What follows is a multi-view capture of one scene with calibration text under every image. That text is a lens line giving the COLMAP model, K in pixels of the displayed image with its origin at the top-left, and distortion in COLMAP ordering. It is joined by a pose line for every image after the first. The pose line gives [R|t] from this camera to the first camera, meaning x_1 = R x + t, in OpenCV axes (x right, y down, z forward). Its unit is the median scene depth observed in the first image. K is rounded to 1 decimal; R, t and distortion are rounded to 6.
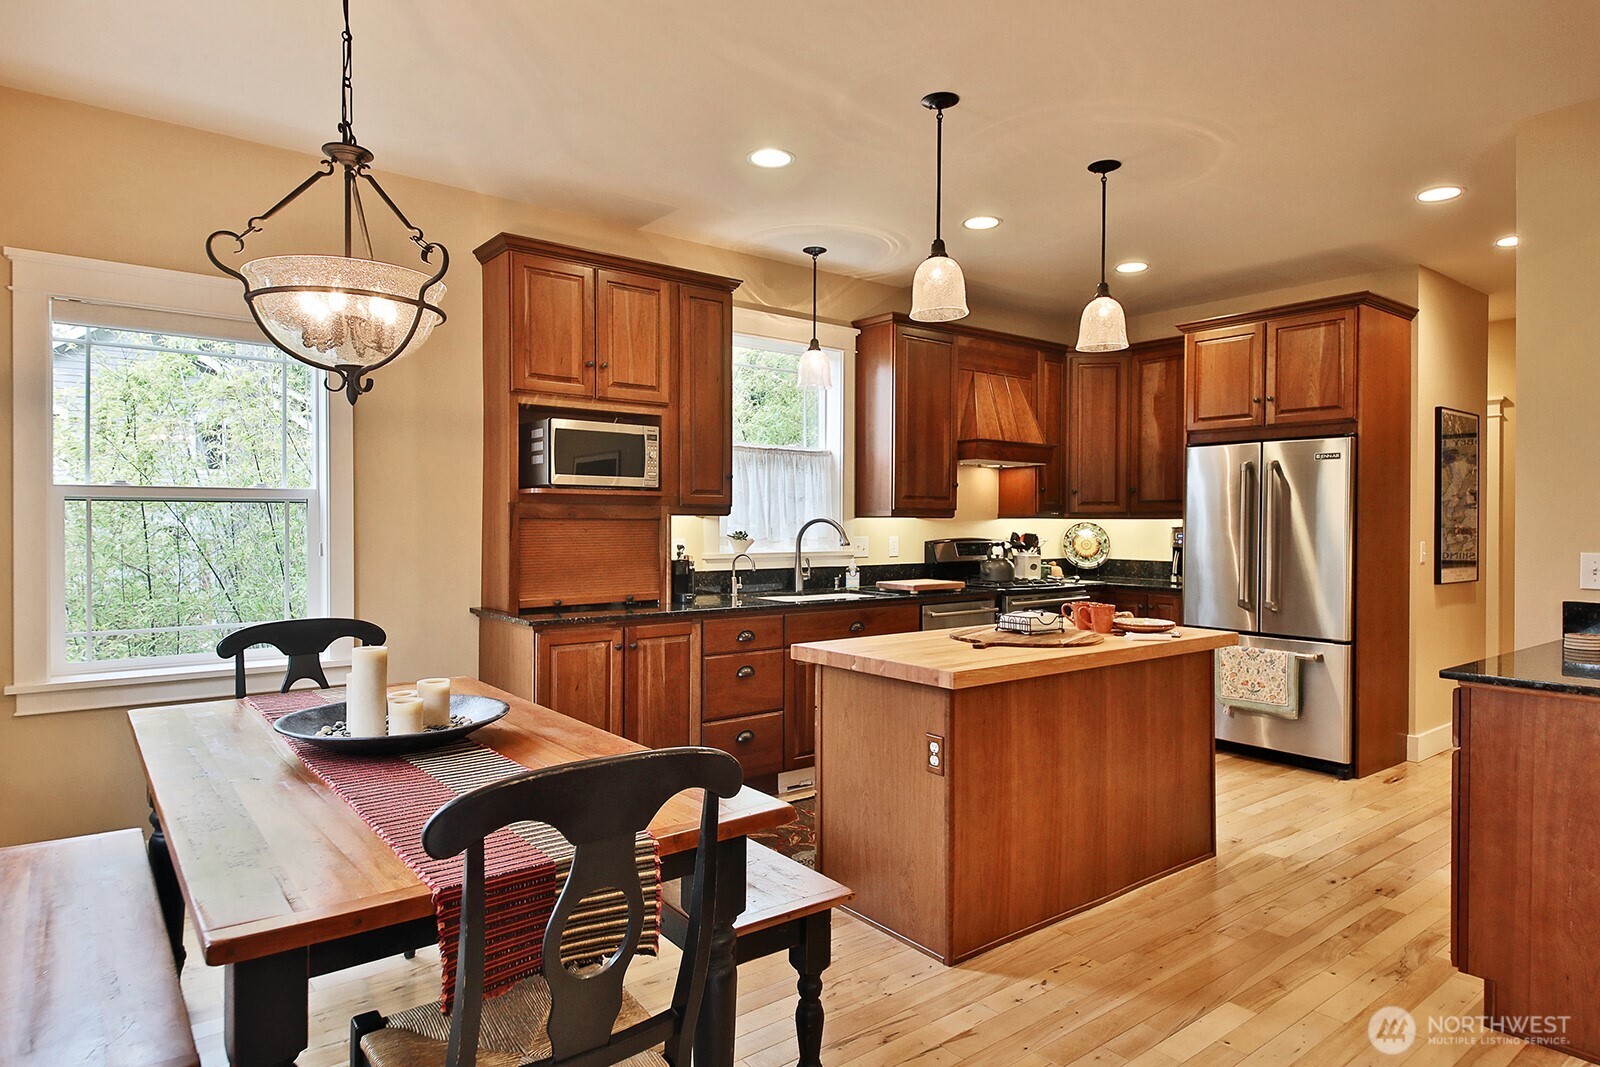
lens RADIAL K [[912.6, 0, 796.7], [0, 912.6, 525.9], [0, 0, 1]] dist [0.045782, -0.000212]
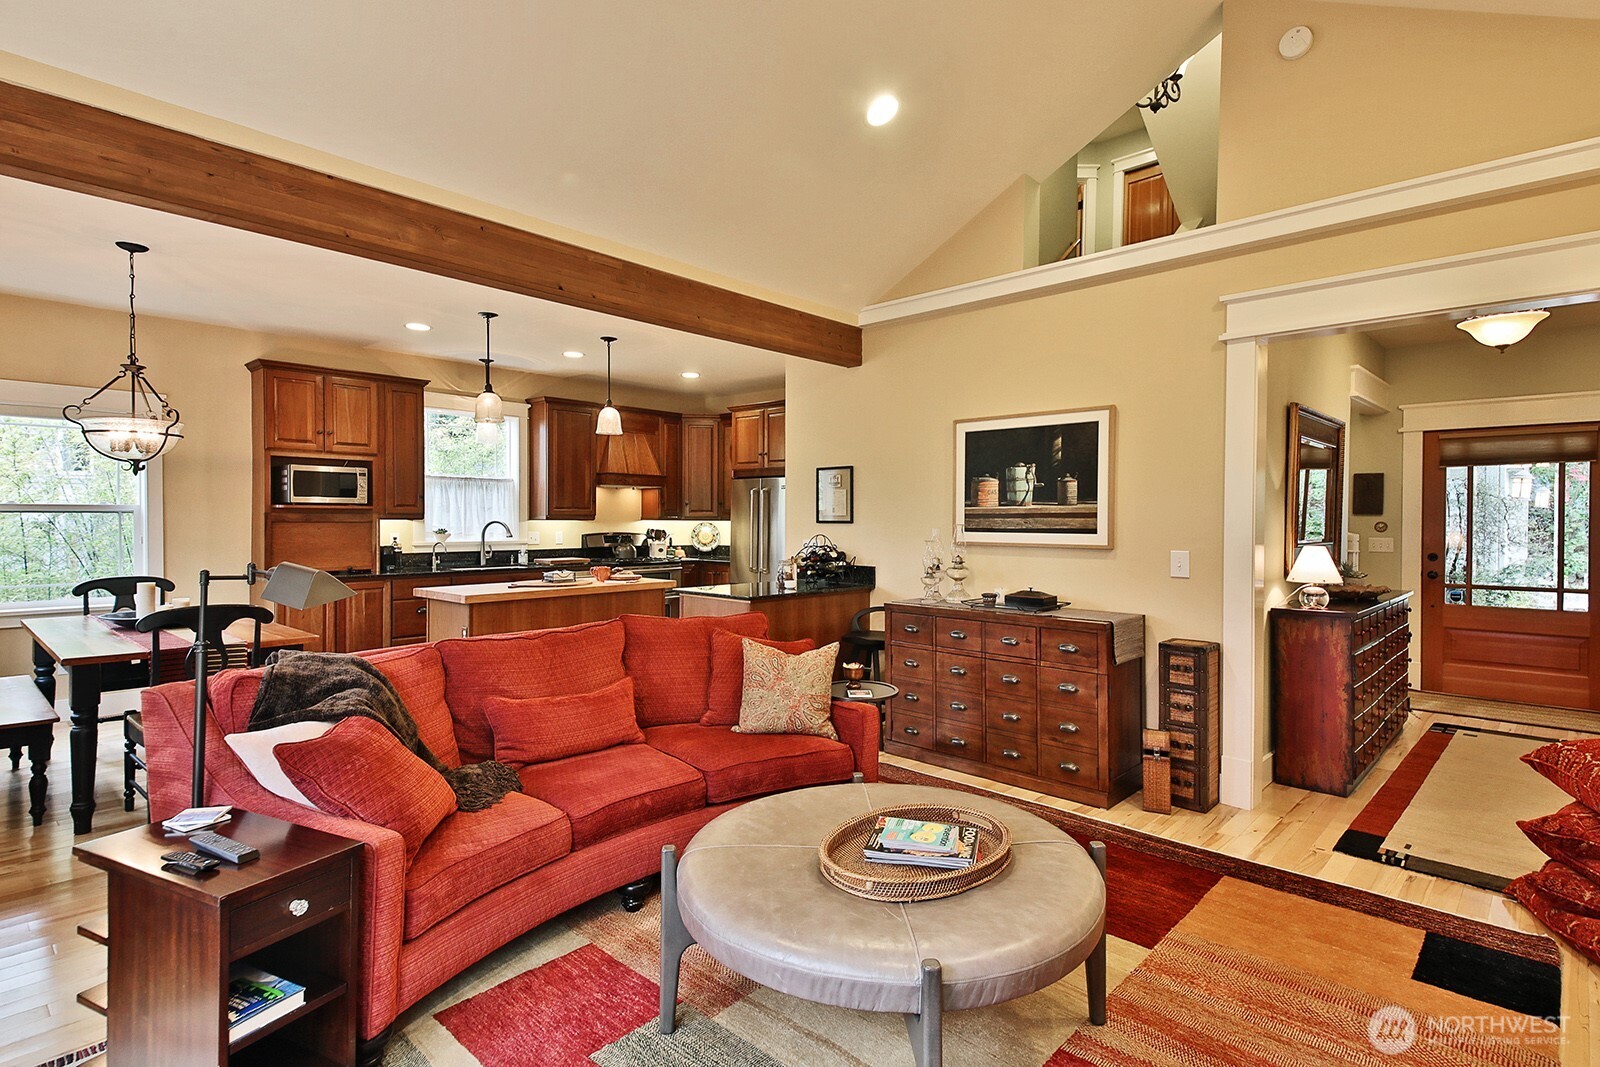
lens RADIAL K [[796.0, 0, 833.7], [0, 796.0, 528.8], [0, 0, 1]] dist [0.000805, -0.000612]
pose [[0.980849, -0.000232, 0.194769, 0.347415], [-0.001809, 0.999945, 0.010301, -0.009686], [-0.194760, -0.010456, 0.980795, -0.531591]]
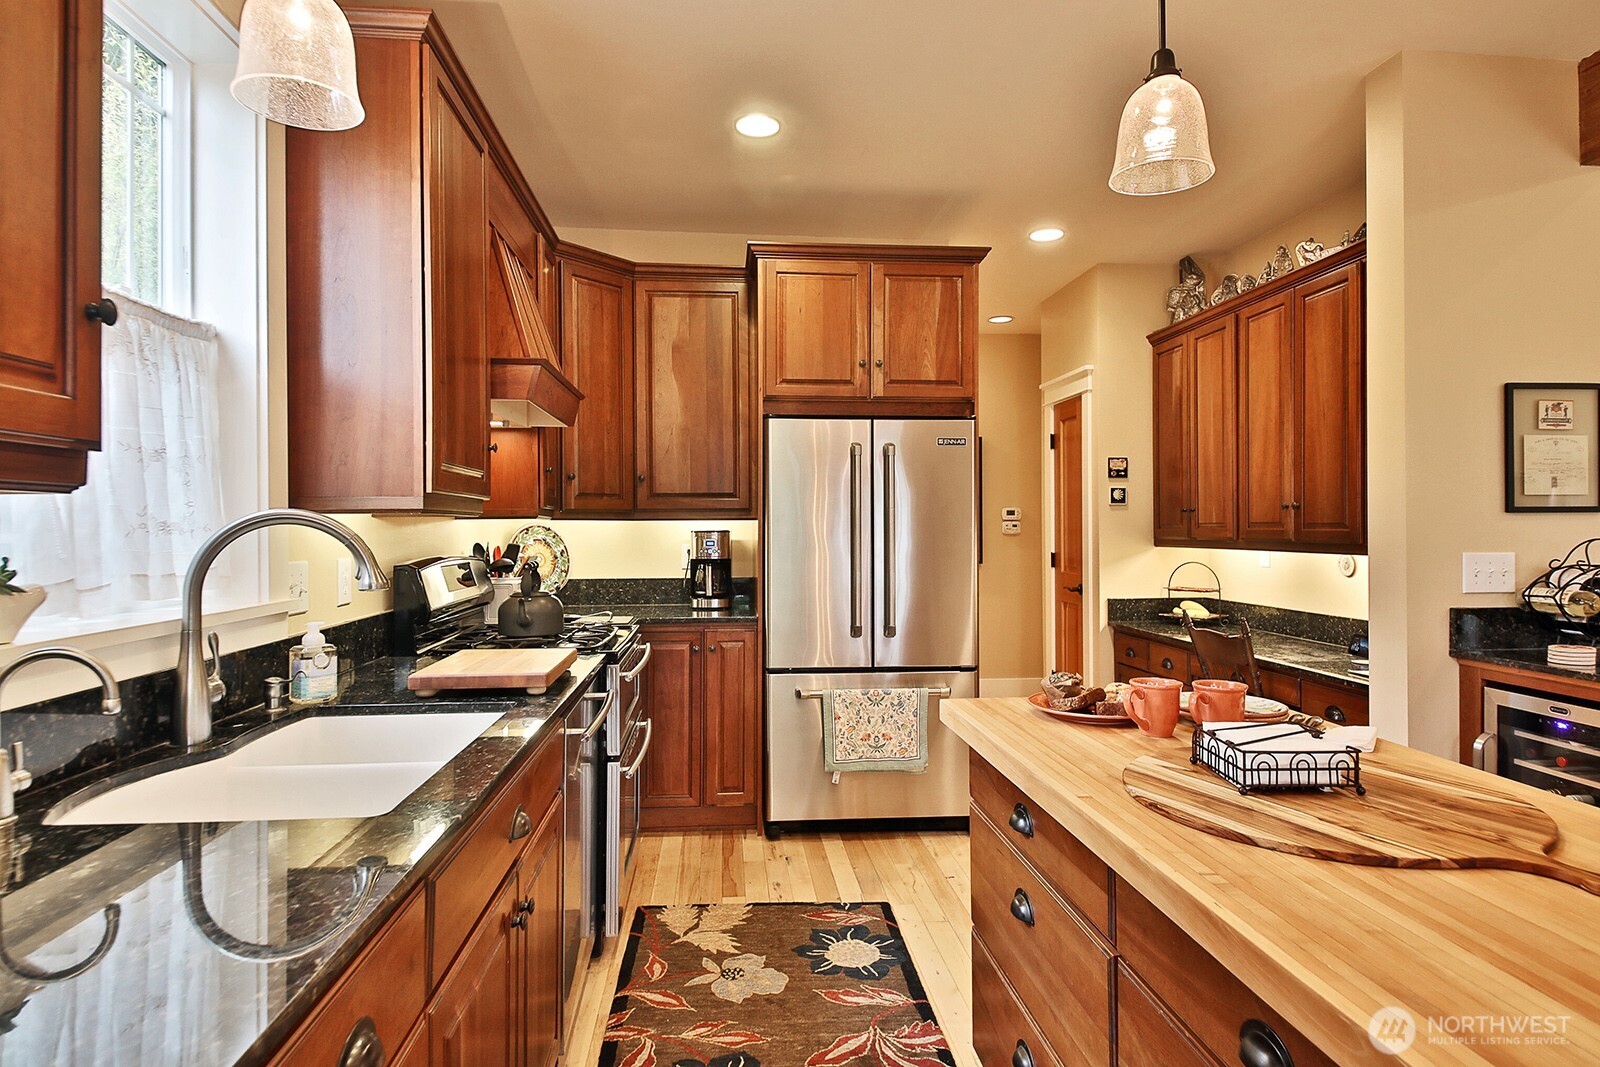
lens RADIAL K [[875.3, 0, 776.5], [0, 875.3, 529.6], [0, 0, 1]] dist [0.042366, 0.000032]
pose [[0.559871, -0.007507, 0.828546, -0.145693], [0.009427, 0.999952, 0.002689, -0.001386], [-0.828526, 0.006305, 0.559914, 0.667103]]
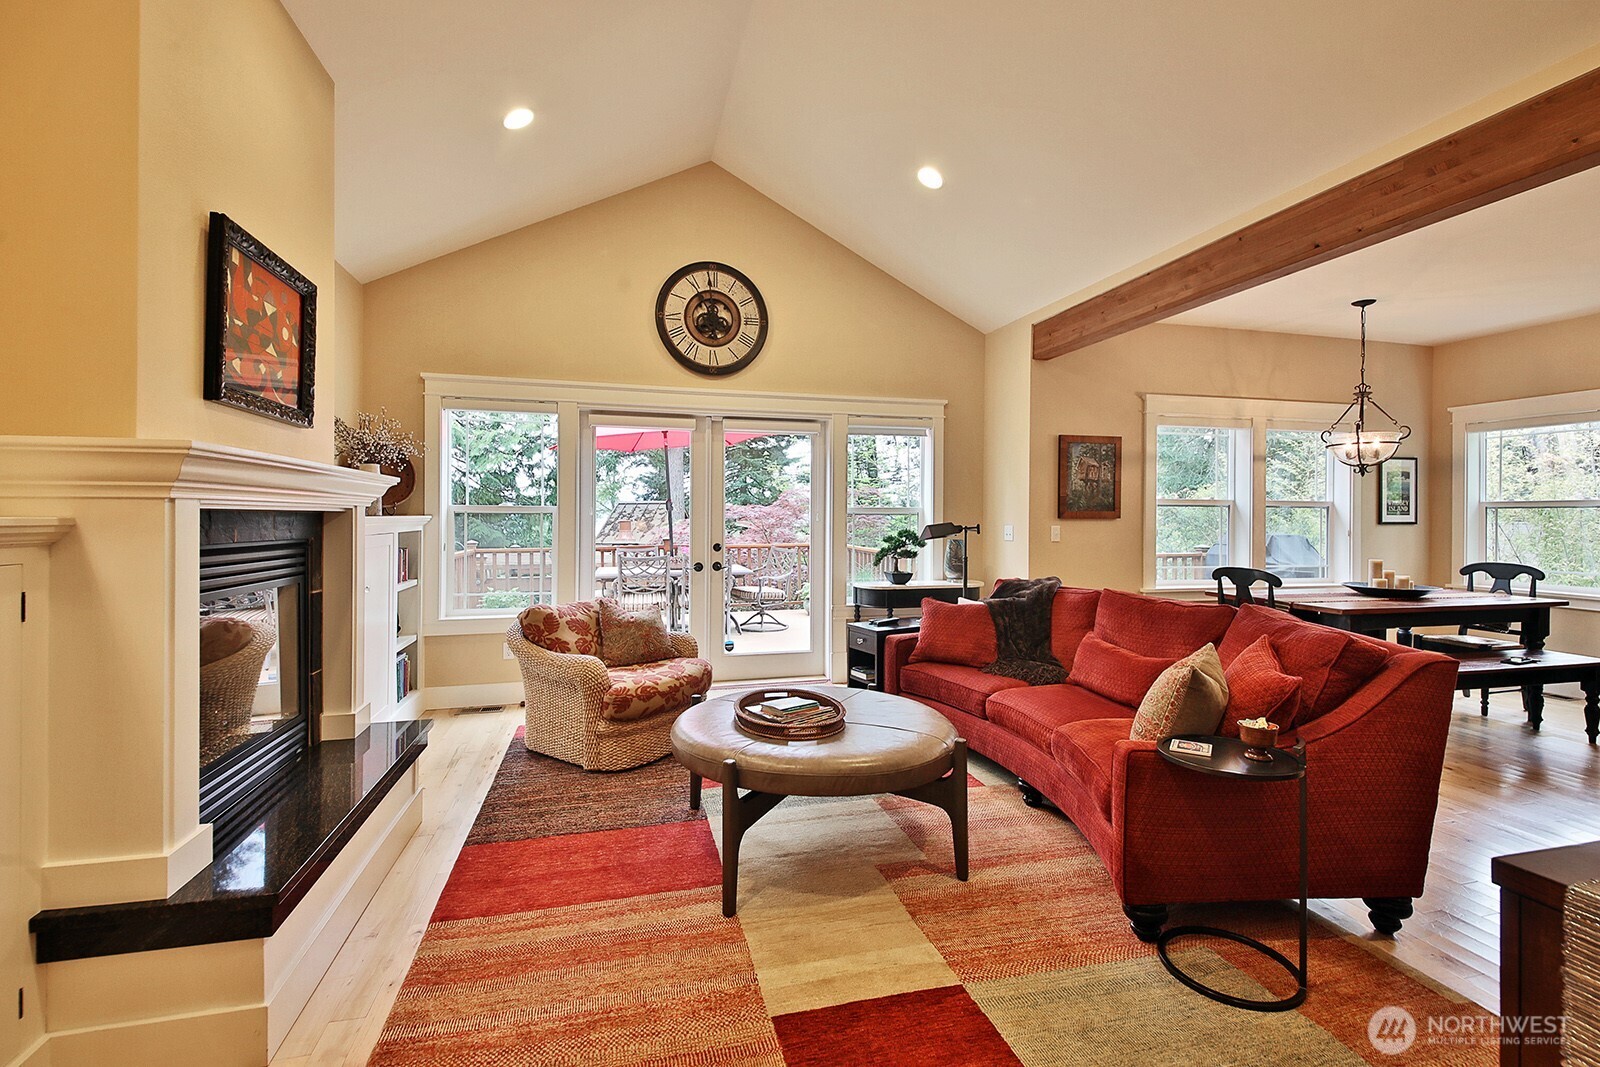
lens RADIAL K [[693.9, 0, 797.1], [0, 693.9, 511.0], [0, 0, 1]] dist [0.000210, -0.000113]
pose [[-0.390309, -0.008580, -0.920644, 0.958685], [-0.013500, 0.999902, -0.003595, 0.005579], [0.920585, 0.011025, -0.390387, 0.078489]]
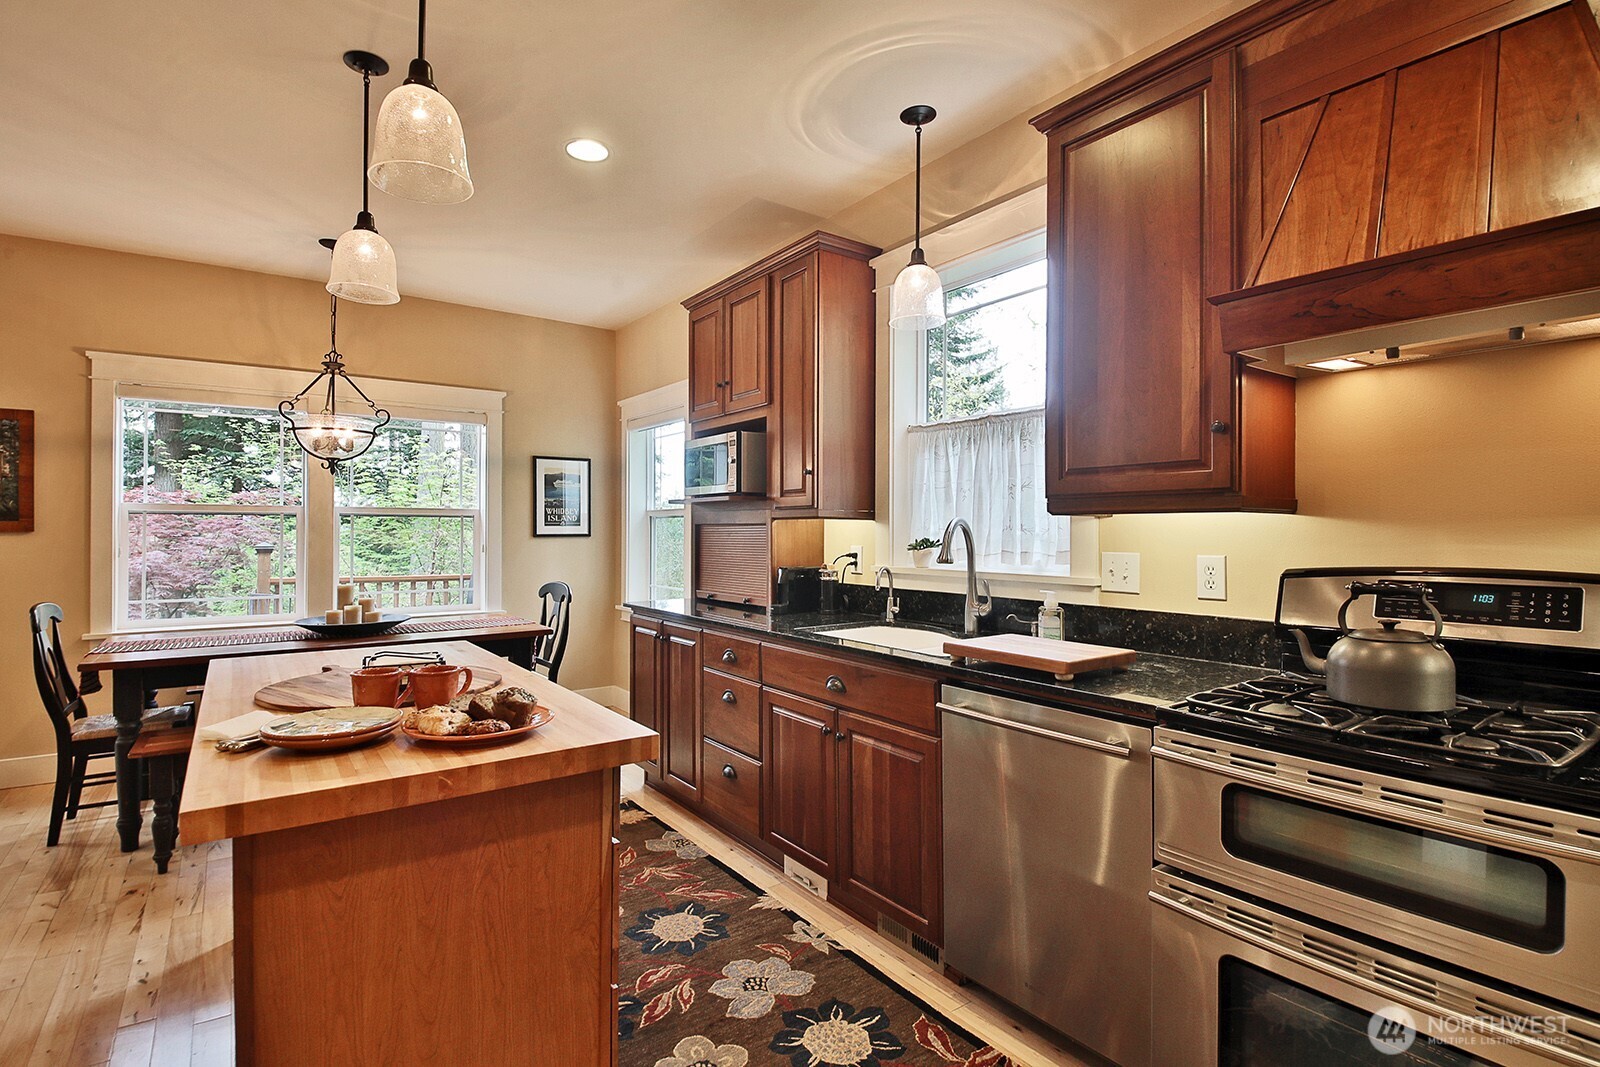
lens RADIAL K [[750.7, 0, 801.6], [0, 750.7, 522.5], [0, 0, 1]] dist [0.037467, -0.040487]
pose [[-0.011088, -0.013748, -0.999844, 0.557928], [-0.007469, 0.999879, -0.013666, 0.001782], [0.999911, 0.007317, -0.011189, 0.900366]]
